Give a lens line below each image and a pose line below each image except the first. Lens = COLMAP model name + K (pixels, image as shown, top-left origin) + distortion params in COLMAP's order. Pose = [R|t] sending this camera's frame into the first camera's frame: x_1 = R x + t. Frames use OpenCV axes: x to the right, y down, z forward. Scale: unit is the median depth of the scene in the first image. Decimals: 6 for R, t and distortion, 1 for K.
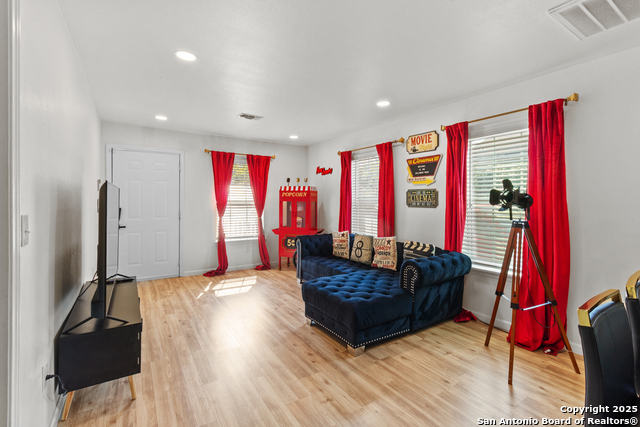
lens RADIAL K [[299.7, 0, 321.0], [0, 299.7, 201.8], [0, 0, 1]] dist [0.003191, 0.000242]
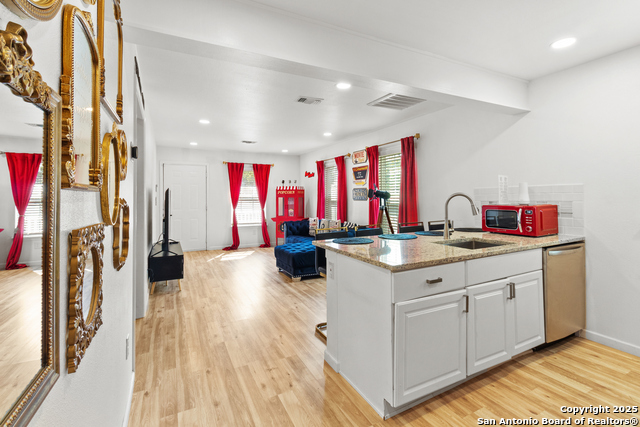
lens RADIAL K [[299.7, 0, 316.6], [0, 299.7, 195.2], [0, 0, 1]] dist [0.003191, 0.000242]
pose [[0.993923, -0.011385, -0.109490, 0.205310], [0.010310, 0.999893, -0.010382, 0.004289], [0.109597, 0.009191, 0.993934, -0.360930]]
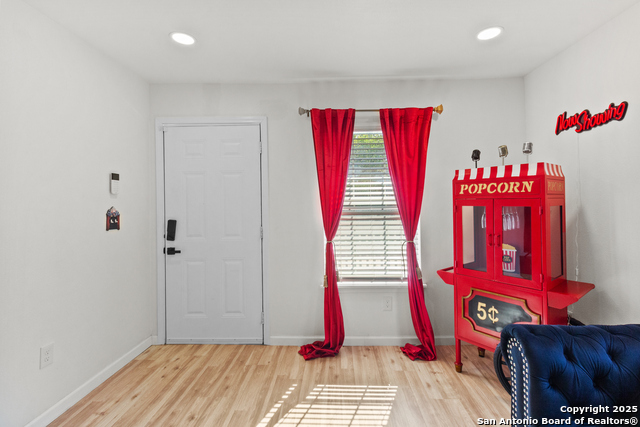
lens RADIAL K [[299.7, 0, 330.4], [0, 299.7, 197.1], [0, 0, 1]] dist [0.003191, 0.000242]
pose [[0.838623, -0.022735, -0.544238, -0.057019], [0.016798, 0.999733, -0.015879, -0.010452], [0.544453, 0.004174, 0.838781, 0.578163]]
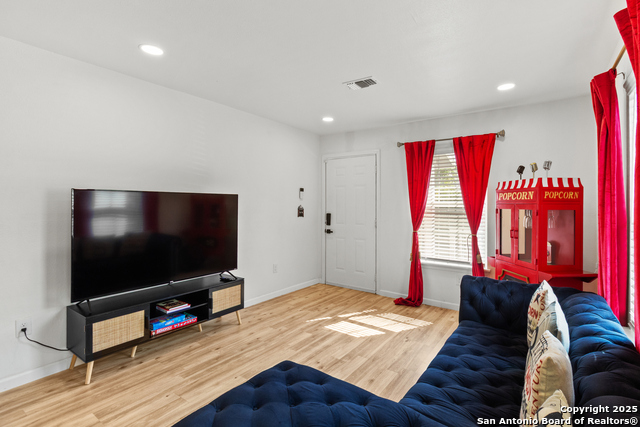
lens RADIAL K [[299.7, 0, 325.0], [0, 299.7, 203.9], [0, 0, 1]] dist [0.003191, 0.000242]
pose [[0.375281, -0.006117, -0.926891, 0.276868], [-0.005190, 0.999949, -0.008700, -0.004648], [0.926897, 0.008076, 0.375230, 0.511077]]
